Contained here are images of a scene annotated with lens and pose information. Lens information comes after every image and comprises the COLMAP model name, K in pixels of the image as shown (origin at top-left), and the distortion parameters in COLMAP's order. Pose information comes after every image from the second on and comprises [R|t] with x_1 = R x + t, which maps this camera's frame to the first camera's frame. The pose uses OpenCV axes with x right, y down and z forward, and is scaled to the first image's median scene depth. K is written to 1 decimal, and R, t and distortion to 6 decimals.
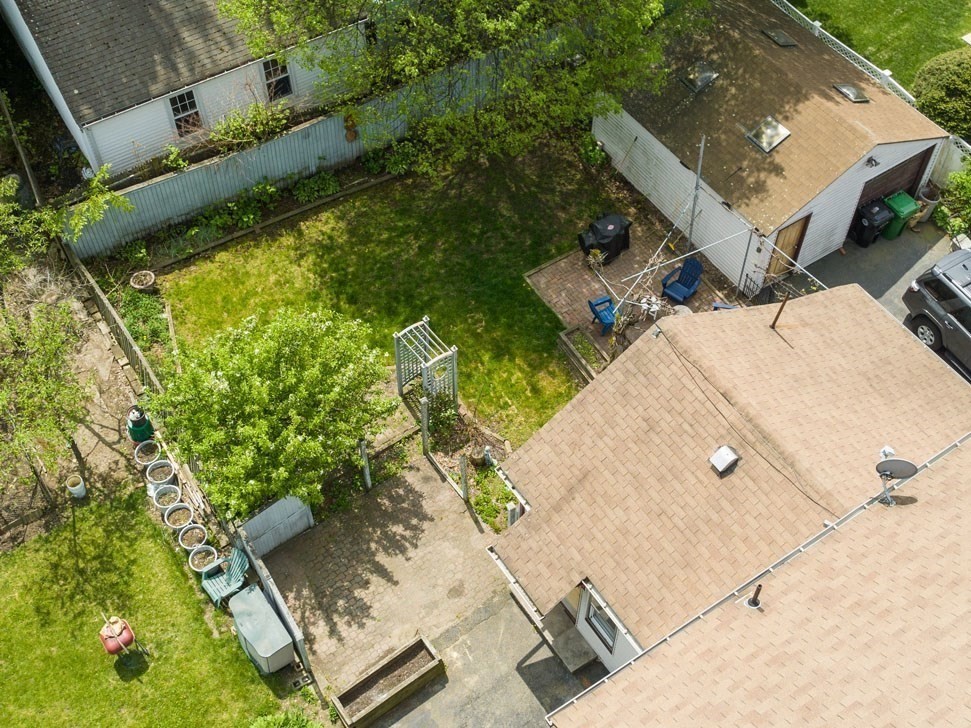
lens RADIAL K [[1158.2, 0, 493.3], [0, 1158.2, 363.8], [0, 0, 1]] dist [-0.034482, 0.000000]
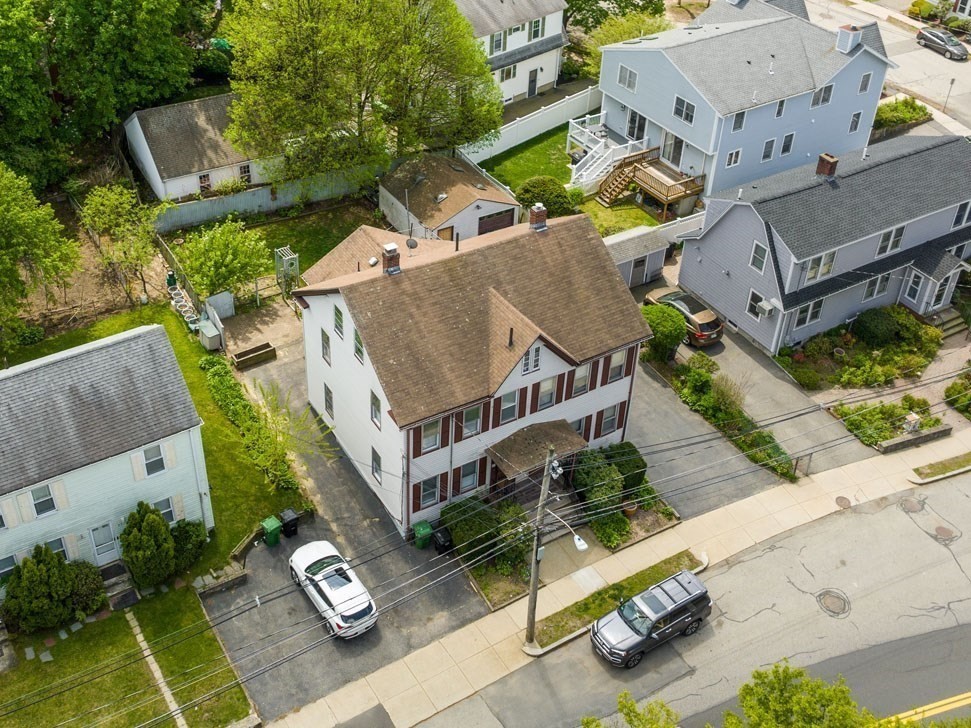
lens RADIAL K [[1158.2, 0, 481.5], [0, 1158.2, 360.5], [0, 0, 1]] dist [-0.034482, 0.000000]
pose [[0.998377, 0.052038, -0.023135, 0.417195], [-0.056502, 0.955937, -0.288084, 0.865568], [0.007125, 0.288924, 0.957326, -1.296160]]
